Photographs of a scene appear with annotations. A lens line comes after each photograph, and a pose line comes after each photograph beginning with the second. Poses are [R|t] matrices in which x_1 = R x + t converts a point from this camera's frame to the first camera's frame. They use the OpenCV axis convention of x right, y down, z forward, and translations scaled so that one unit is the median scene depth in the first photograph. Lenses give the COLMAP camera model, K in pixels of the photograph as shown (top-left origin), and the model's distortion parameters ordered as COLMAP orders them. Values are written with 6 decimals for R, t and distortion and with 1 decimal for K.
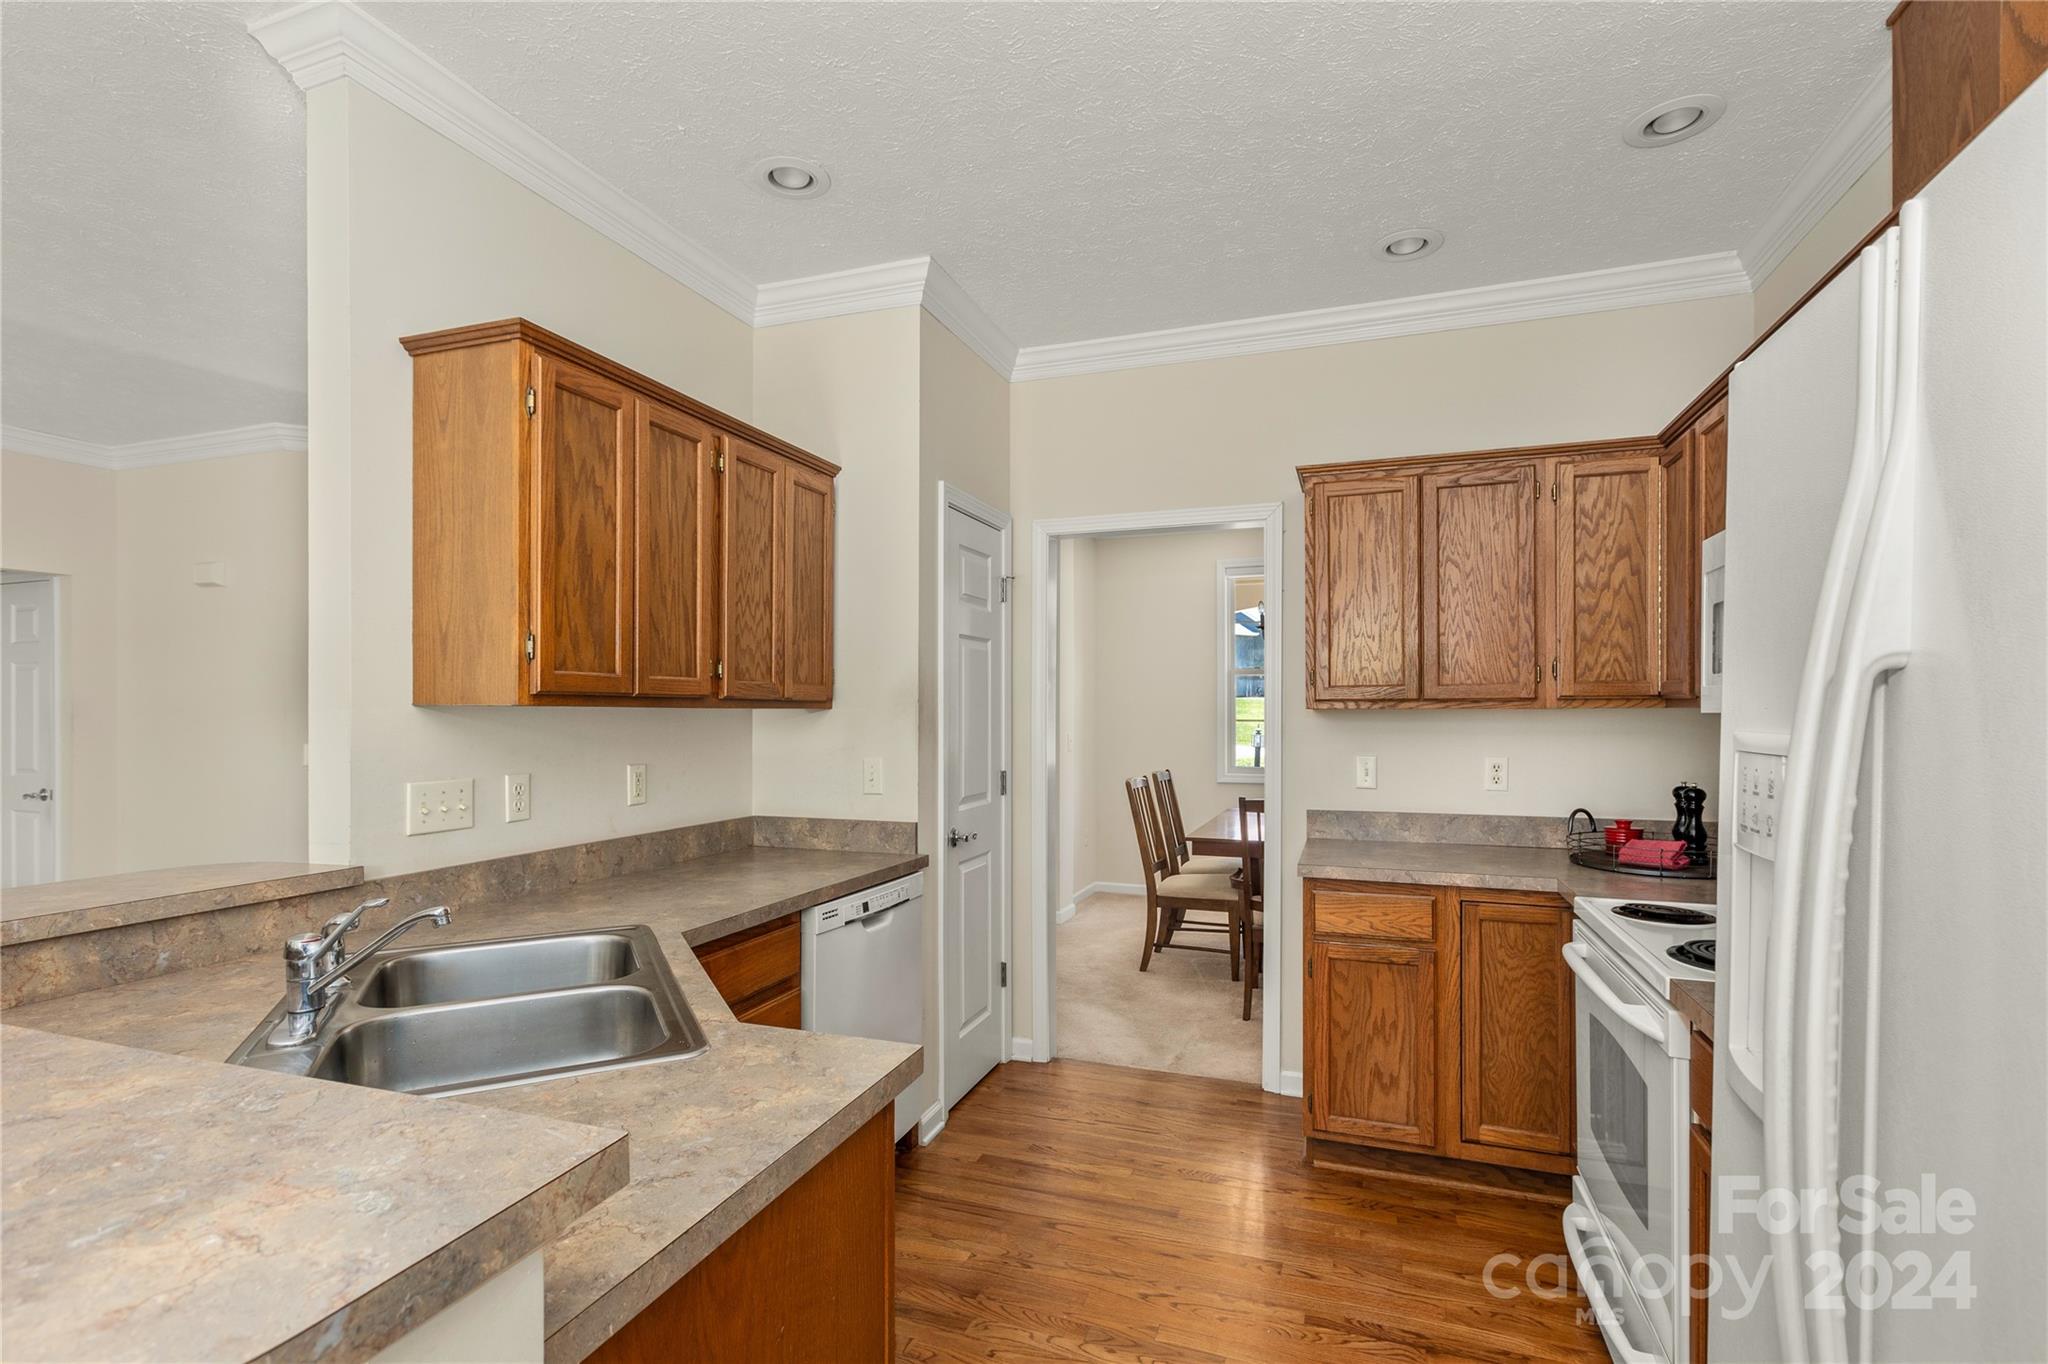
lens RADIAL K [[948.1, 0, 1041.3], [0, 948.1, 713.5], [0, 0, 1]] dist [0.007811, -0.002152]
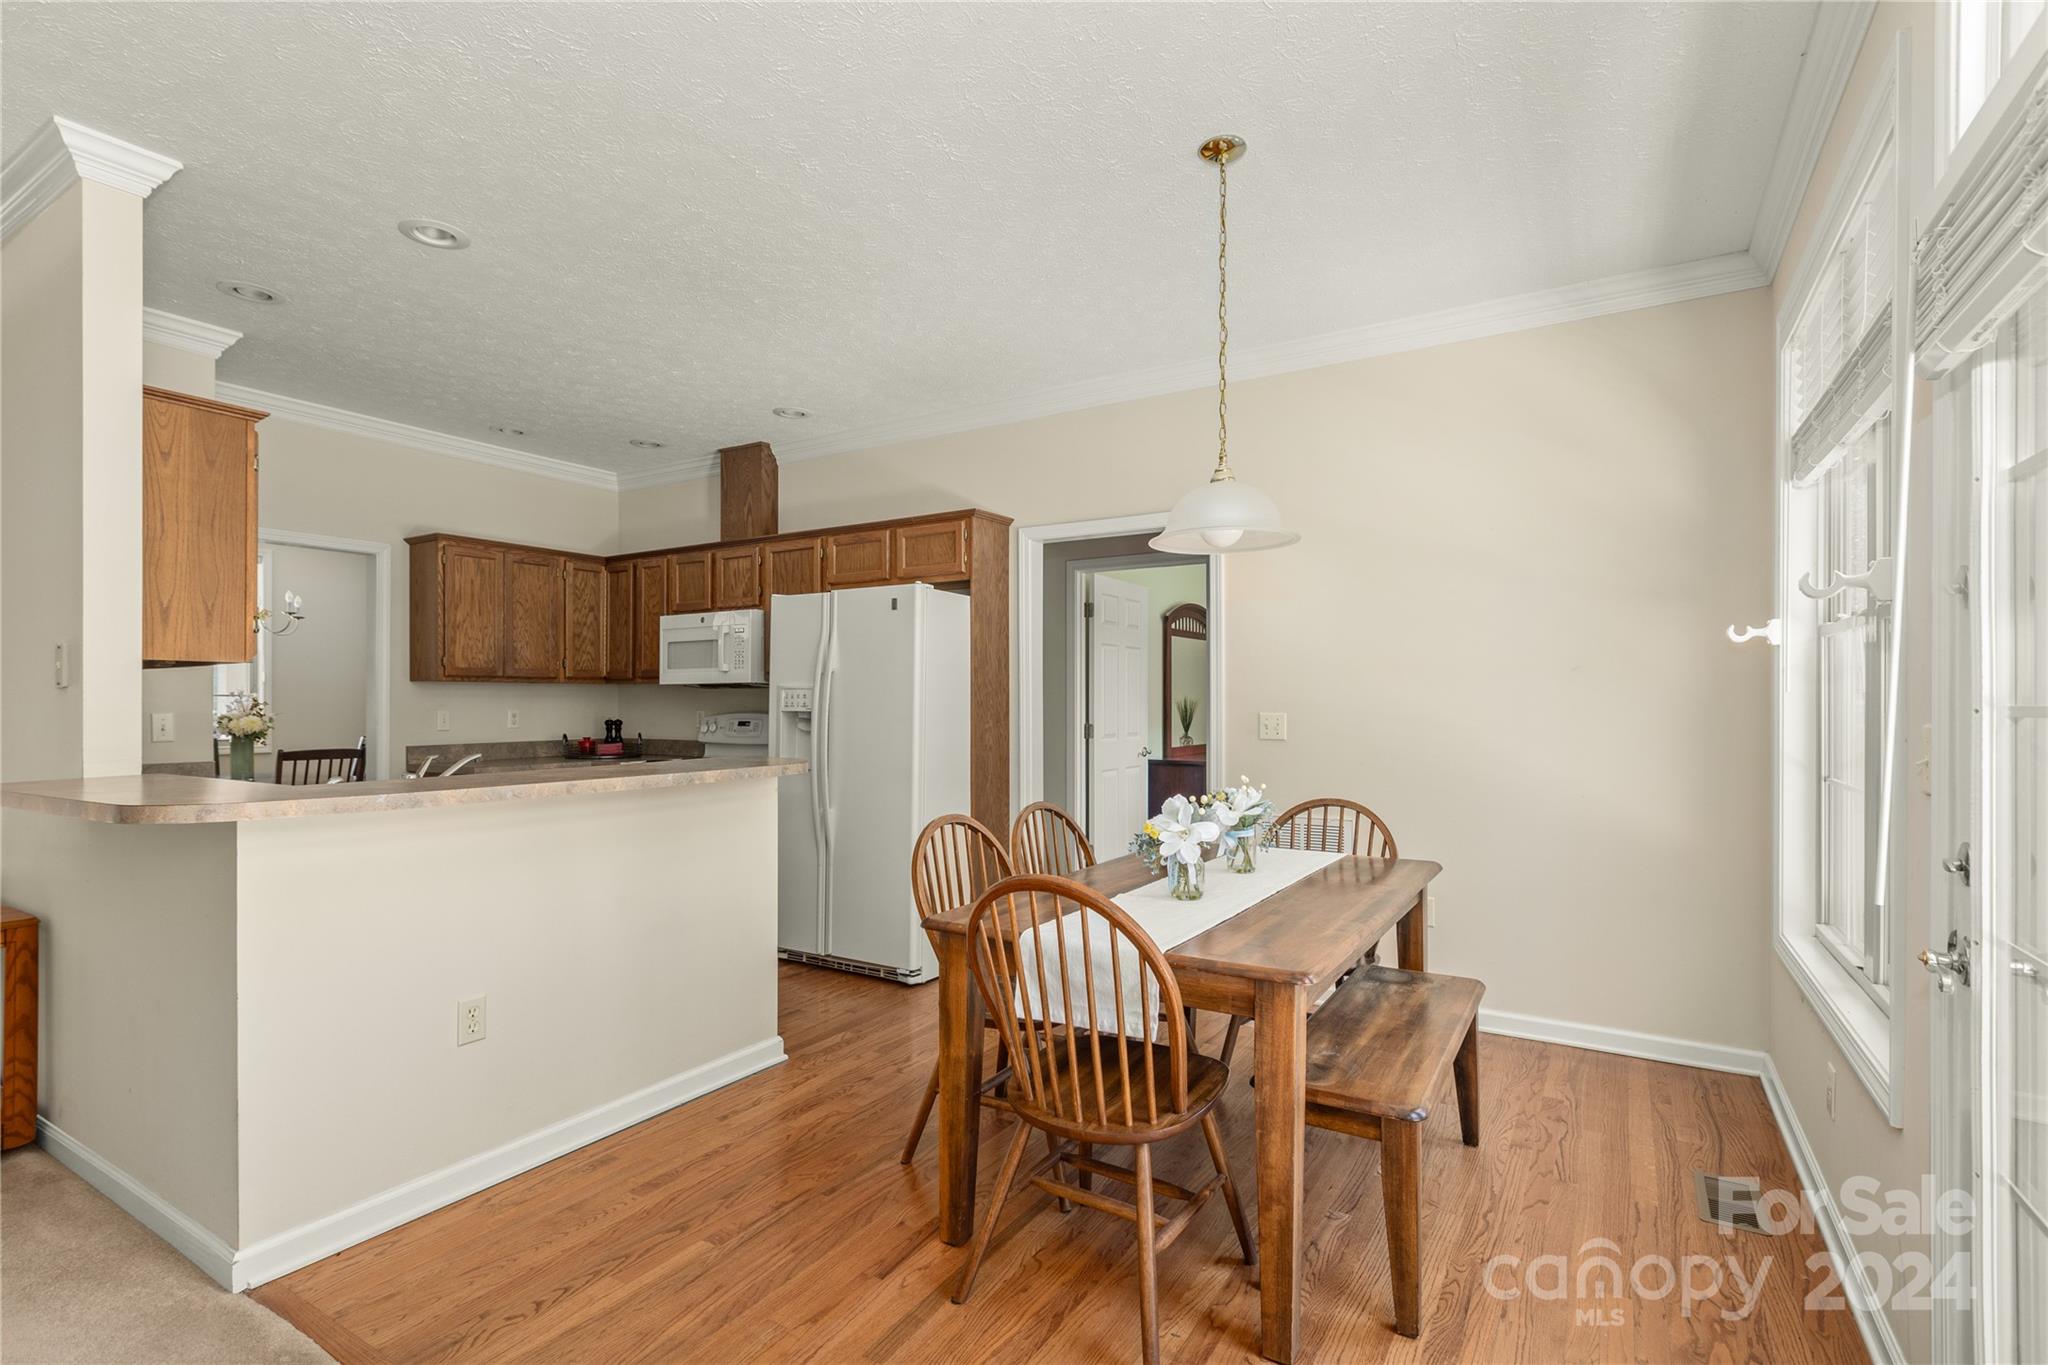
lens RADIAL K [[948.1, 0, 1016.4], [0, 948.1, 701.8], [0, 0, 1]] dist [0.007811, -0.002152]
pose [[0.214132, 0.000854, 0.976804, -1.184977], [0.002795, 0.999995, -0.001487, 0.040453], [-0.976801, 0.003049, 0.214129, -0.353087]]
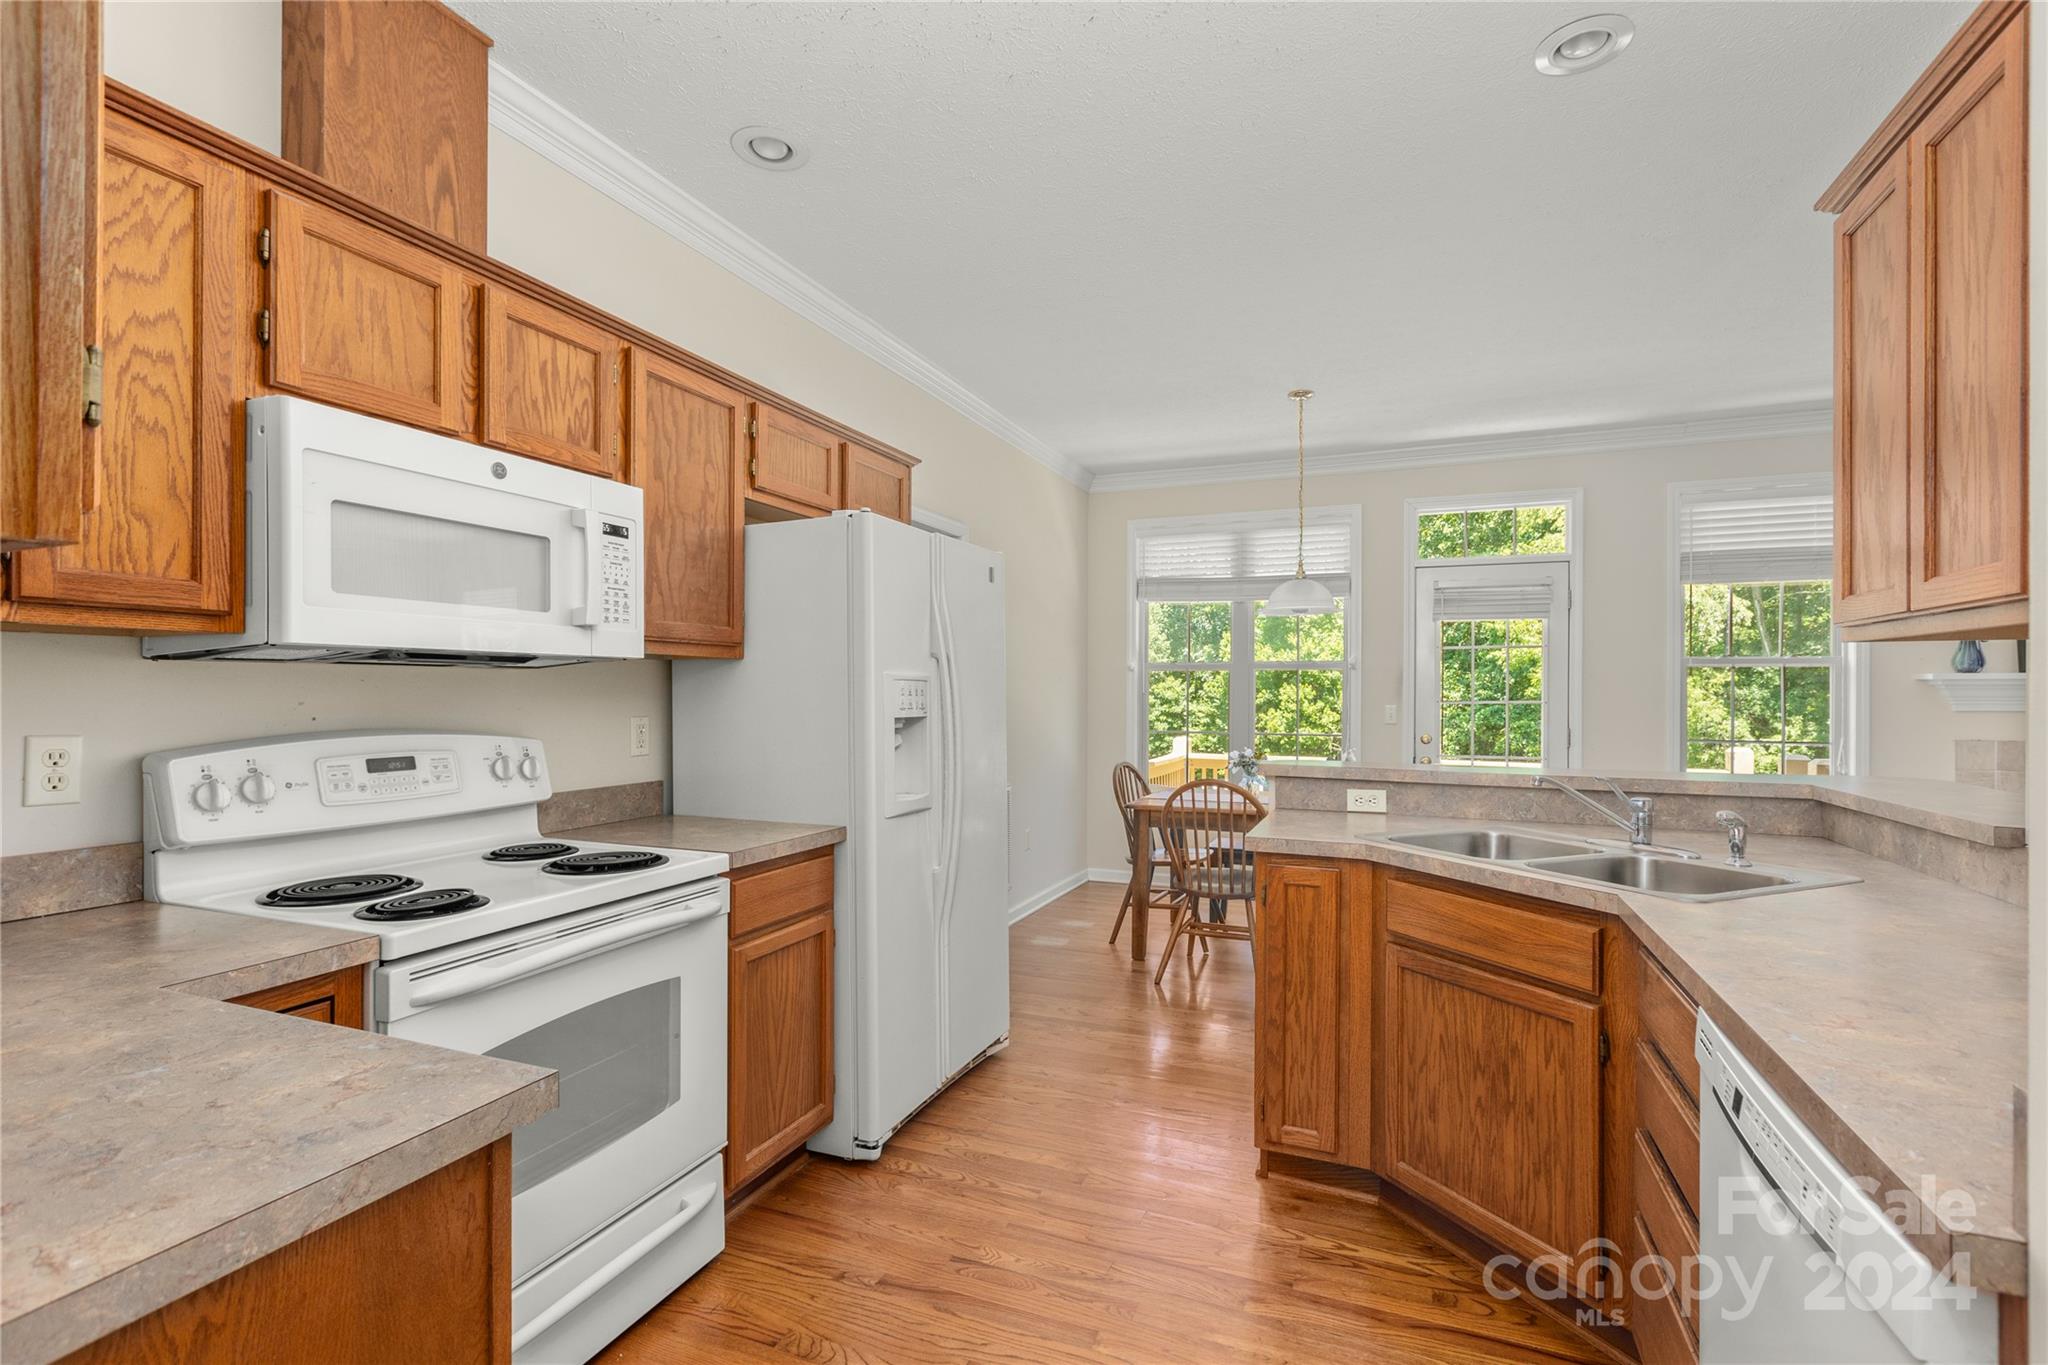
lens RADIAL K [[948.1, 0, 1061.9], [0, 948.1, 697.6], [0, 0, 1]] dist [0.007811, -0.002152]
pose [[-0.999529, -0.000664, 0.030689, 0.083498], [-0.000458, 0.999977, 0.006721, 0.025627], [-0.030693, 0.006704, -0.999506, 1.268780]]
